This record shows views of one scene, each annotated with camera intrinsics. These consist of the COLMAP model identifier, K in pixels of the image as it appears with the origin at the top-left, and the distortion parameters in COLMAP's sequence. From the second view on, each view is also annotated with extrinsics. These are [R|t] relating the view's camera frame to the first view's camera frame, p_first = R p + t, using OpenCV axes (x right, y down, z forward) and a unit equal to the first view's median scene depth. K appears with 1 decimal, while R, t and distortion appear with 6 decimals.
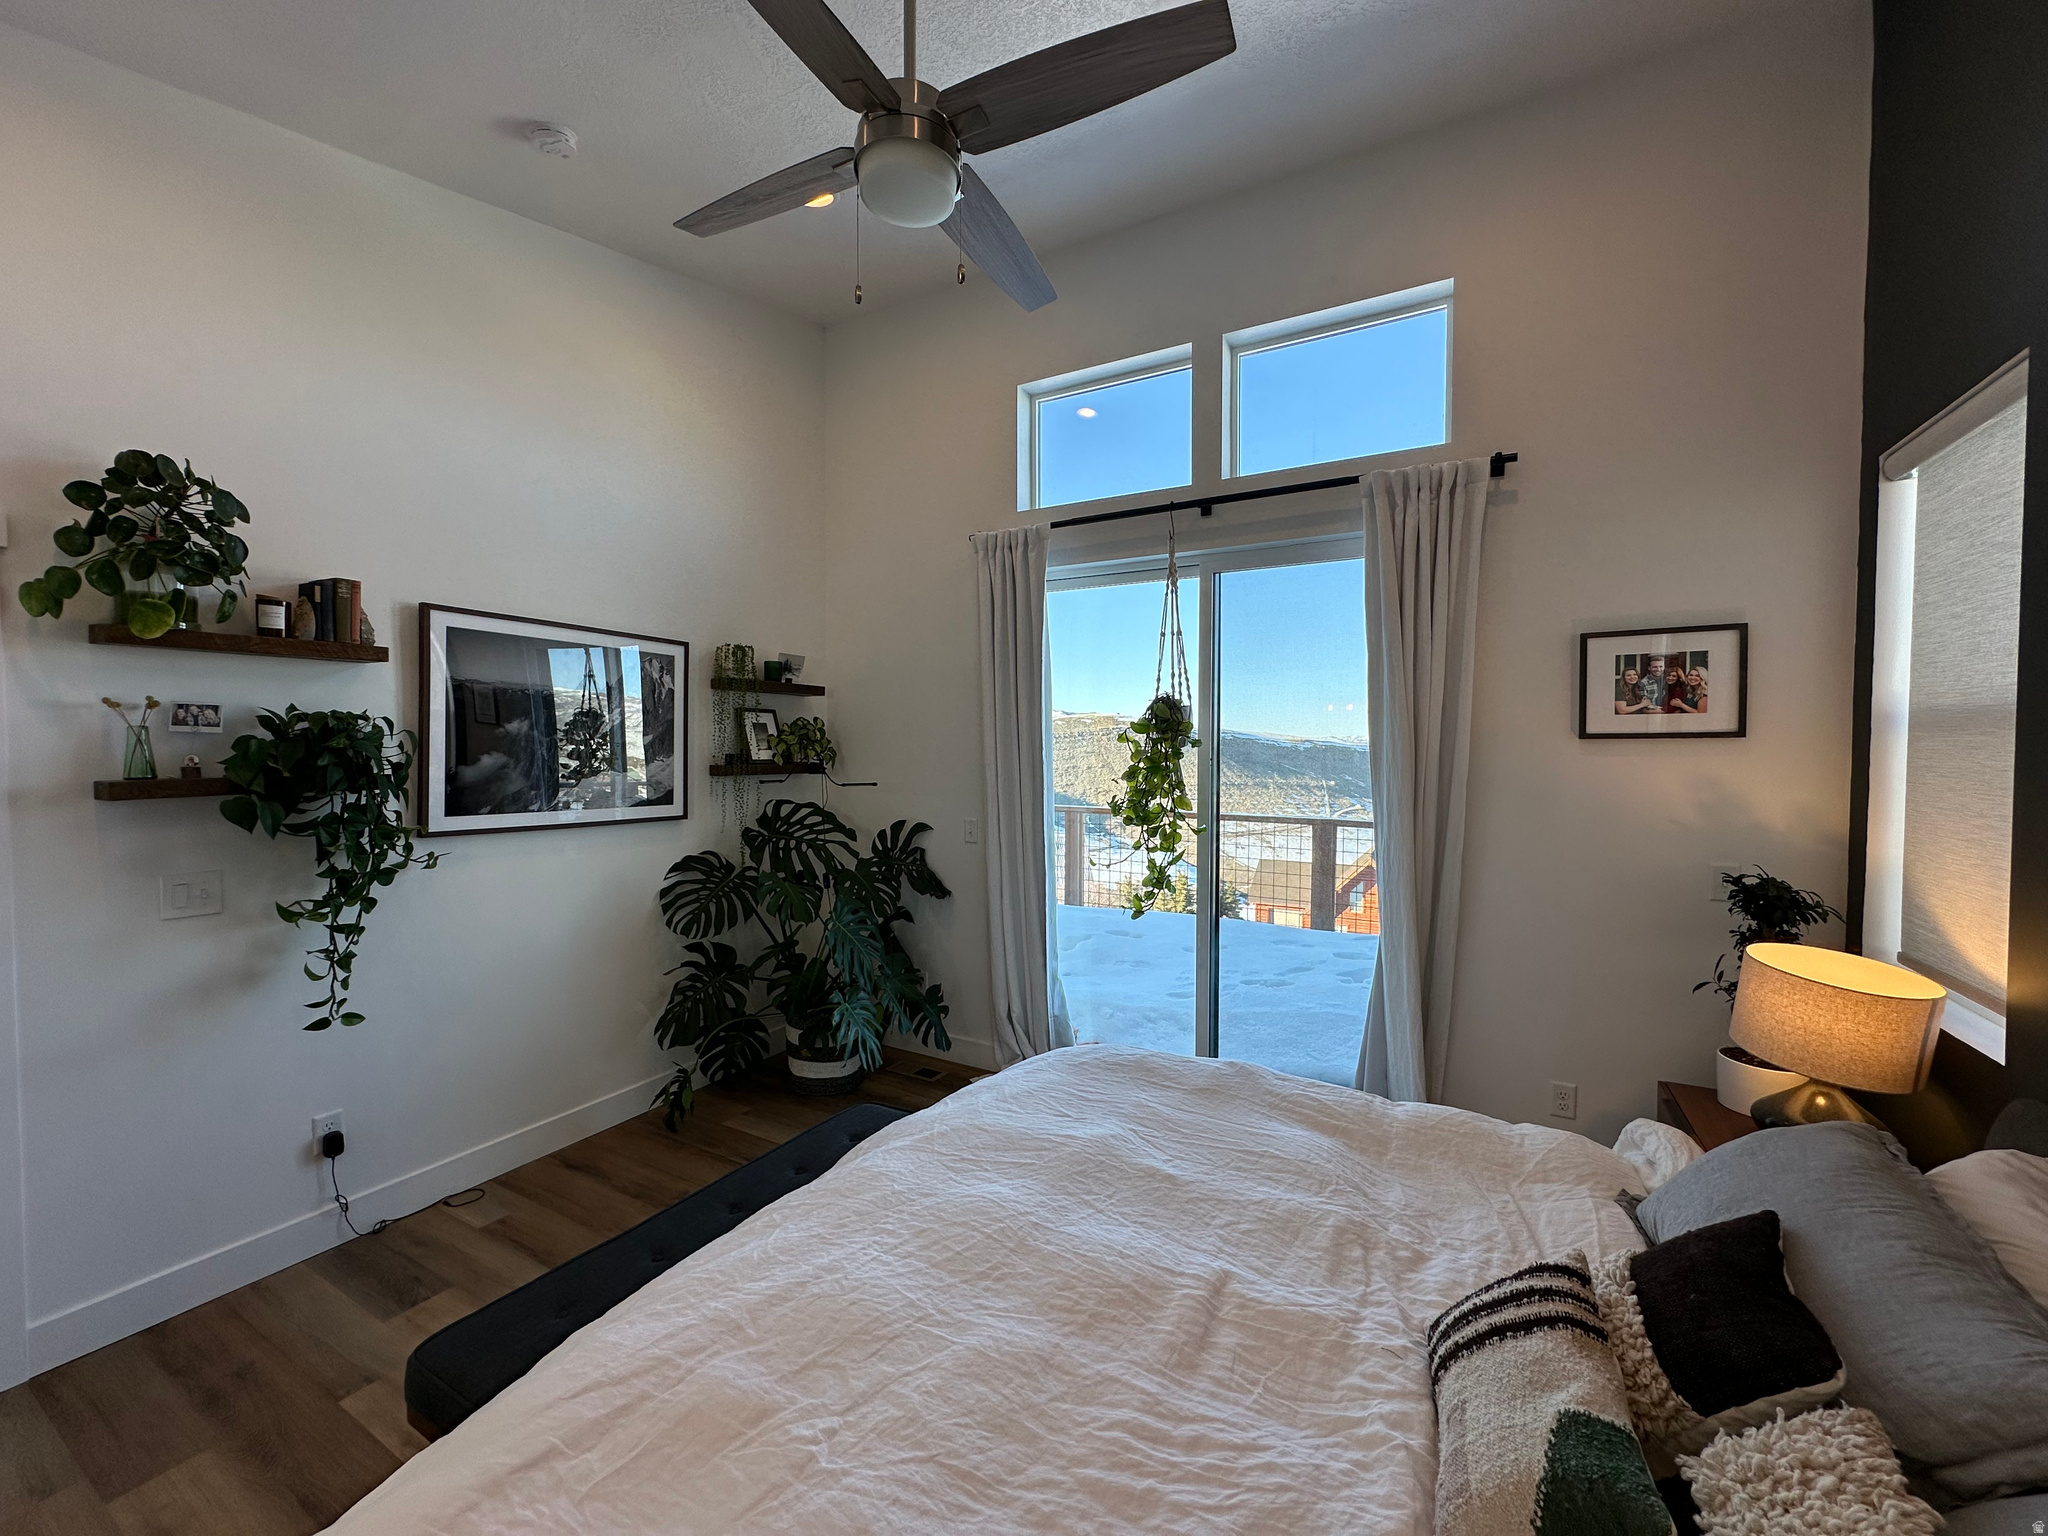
lens RADIAL K [[815.7, 0, 1024.0], [0, 815.7, 768.0], [0, 0, 1]] dist [-0.001693, -0.000162]
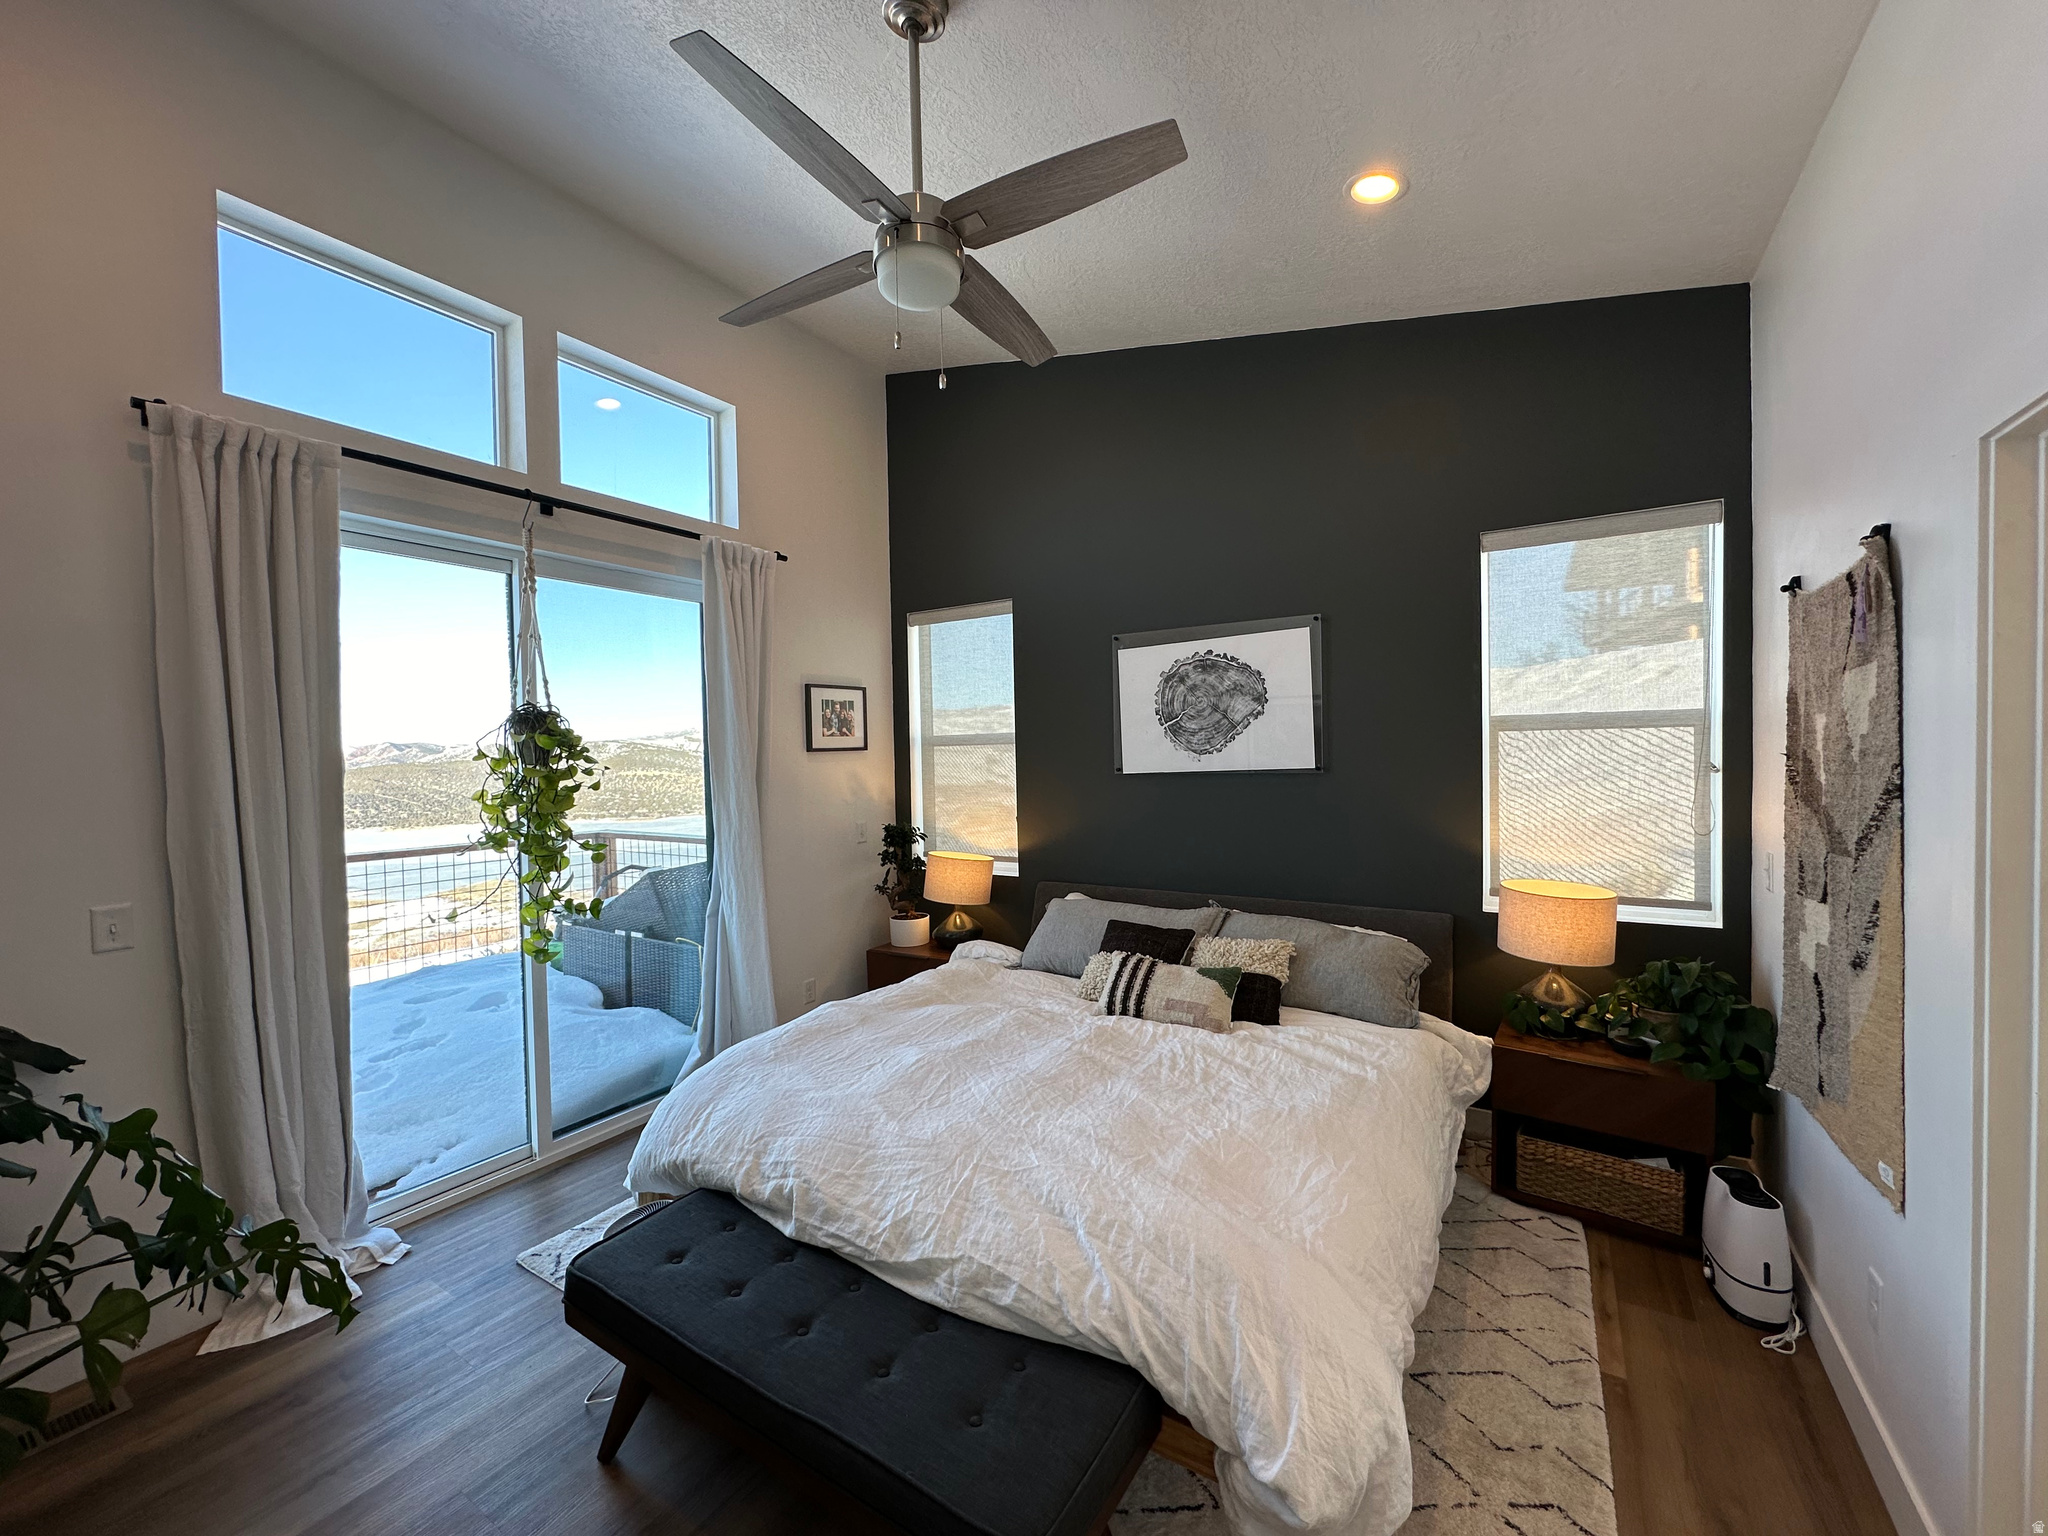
lens RADIAL K [[815.7, 0, 1024.0], [0, 815.7, 768.0], [0, 0, 1]] dist [-0.001693, -0.000162]
pose [[0.047069, -0.022525, 0.998638, -0.865068], [0.049426, 0.998574, 0.020194, -0.016746], [-0.997668, 0.048408, 0.048115, 0.539621]]
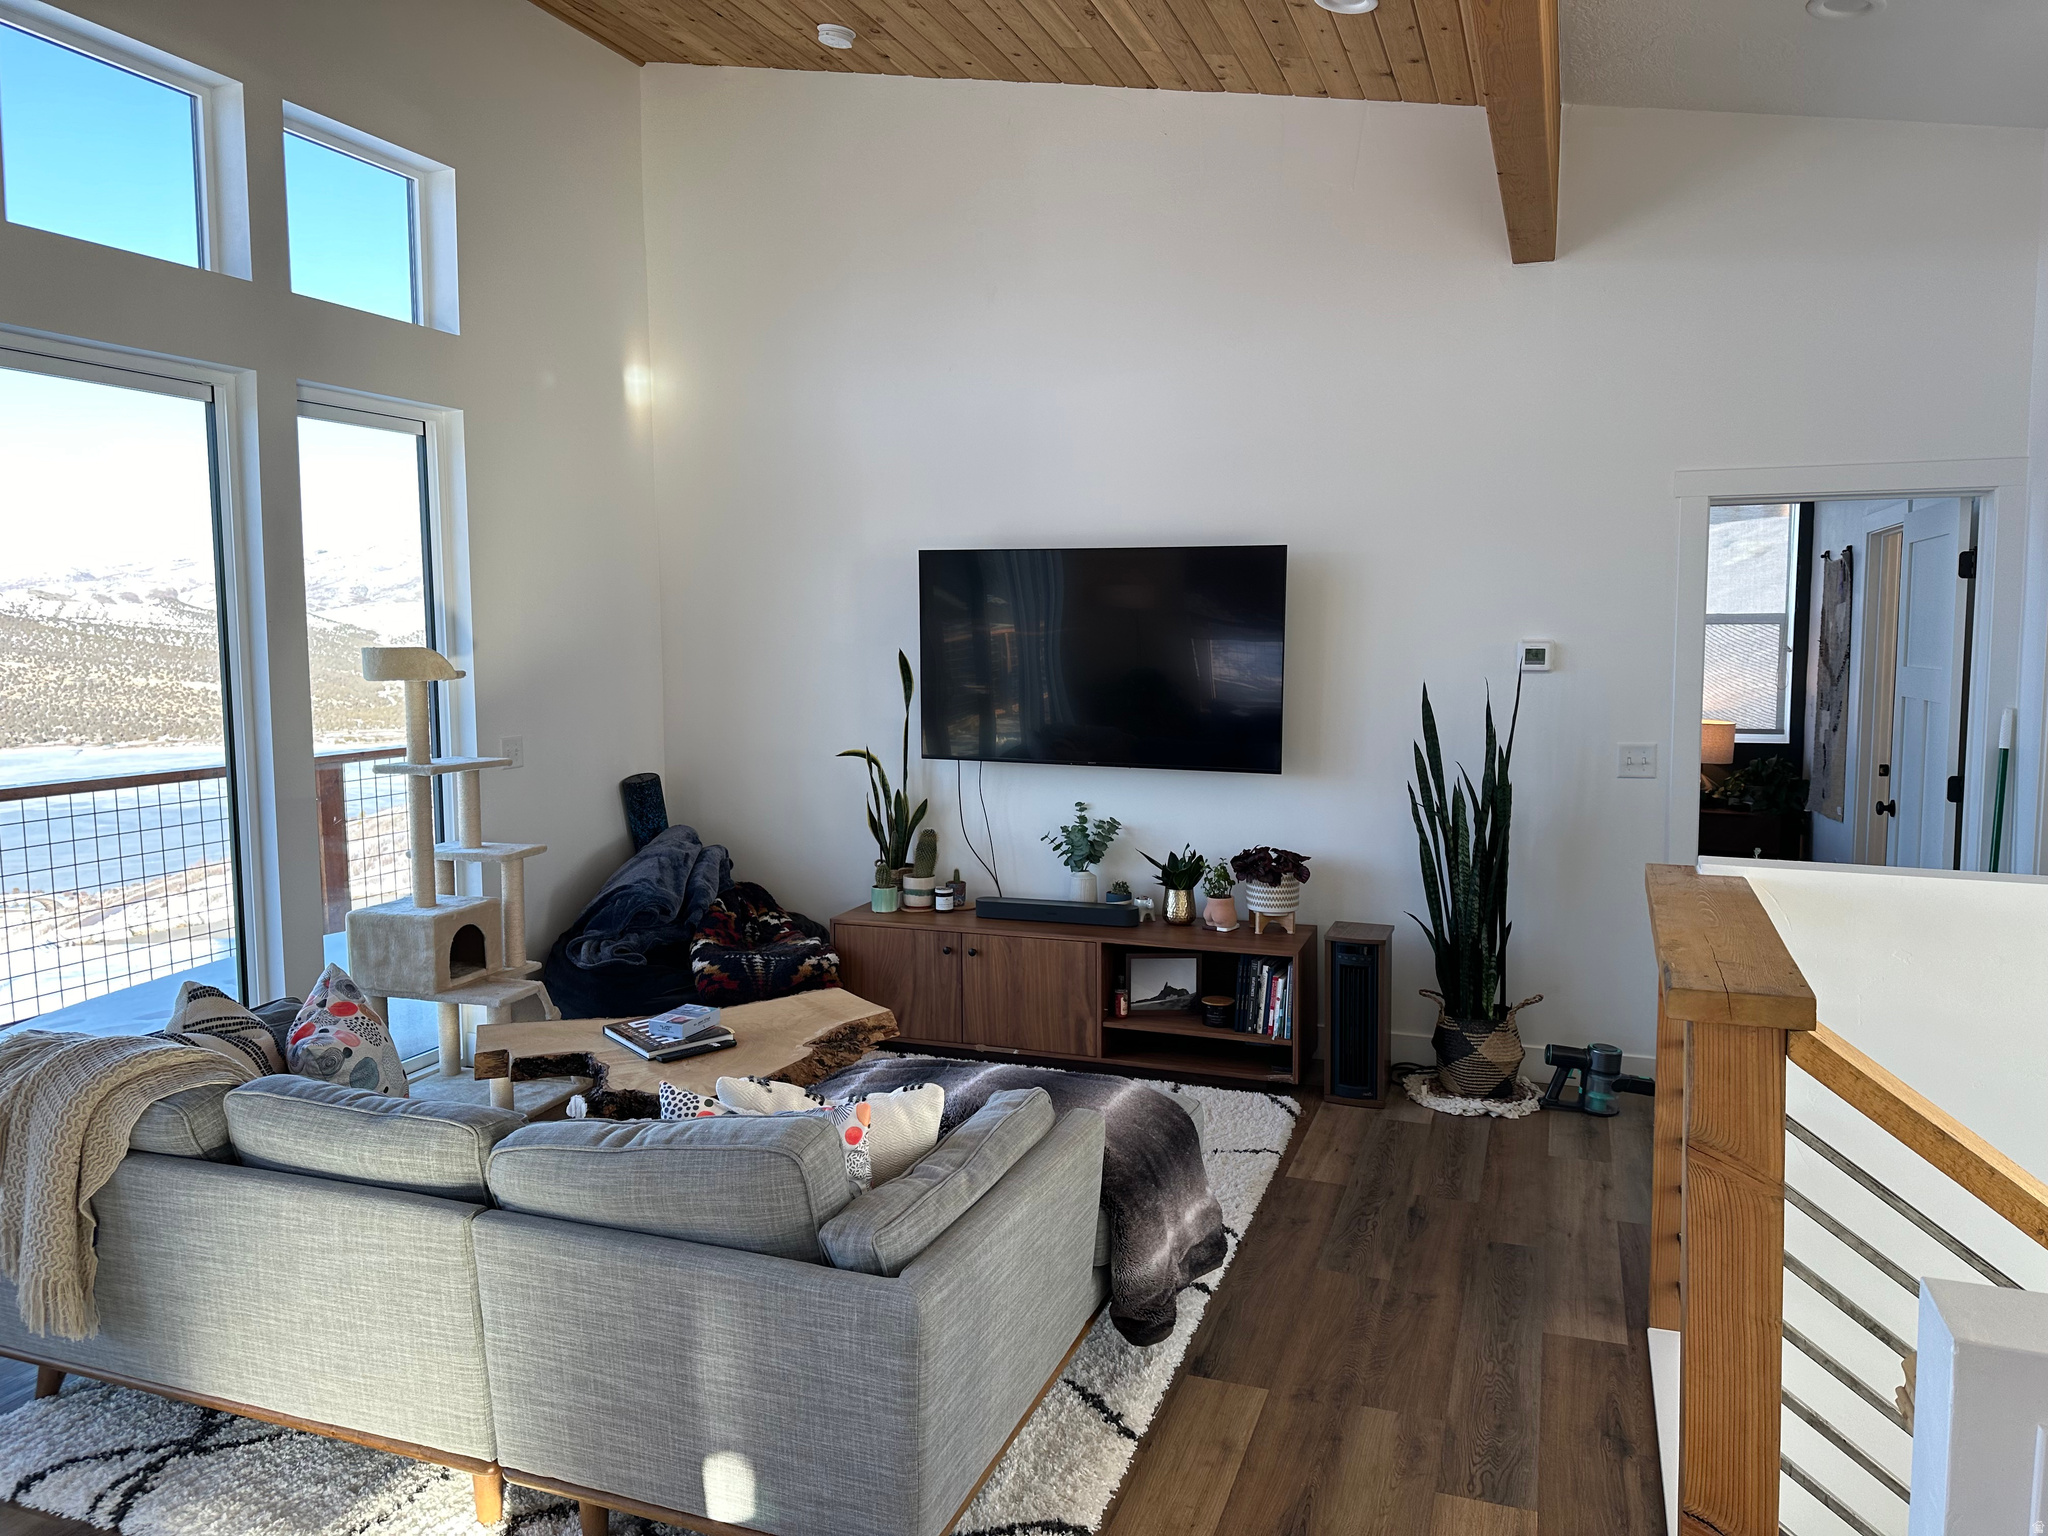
lens RADIAL K [[1415.2, 0, 1024.0], [0, 1415.2, 768.0], [0, 0, 1]] dist [-0.000920, 0.000332]
pose [[-0.149756, -0.091994, 0.984434, -1.741593], [0.042553, 0.994140, 0.099375, -0.045482], [-0.987807, 0.056773, -0.144964, 1.187670]]
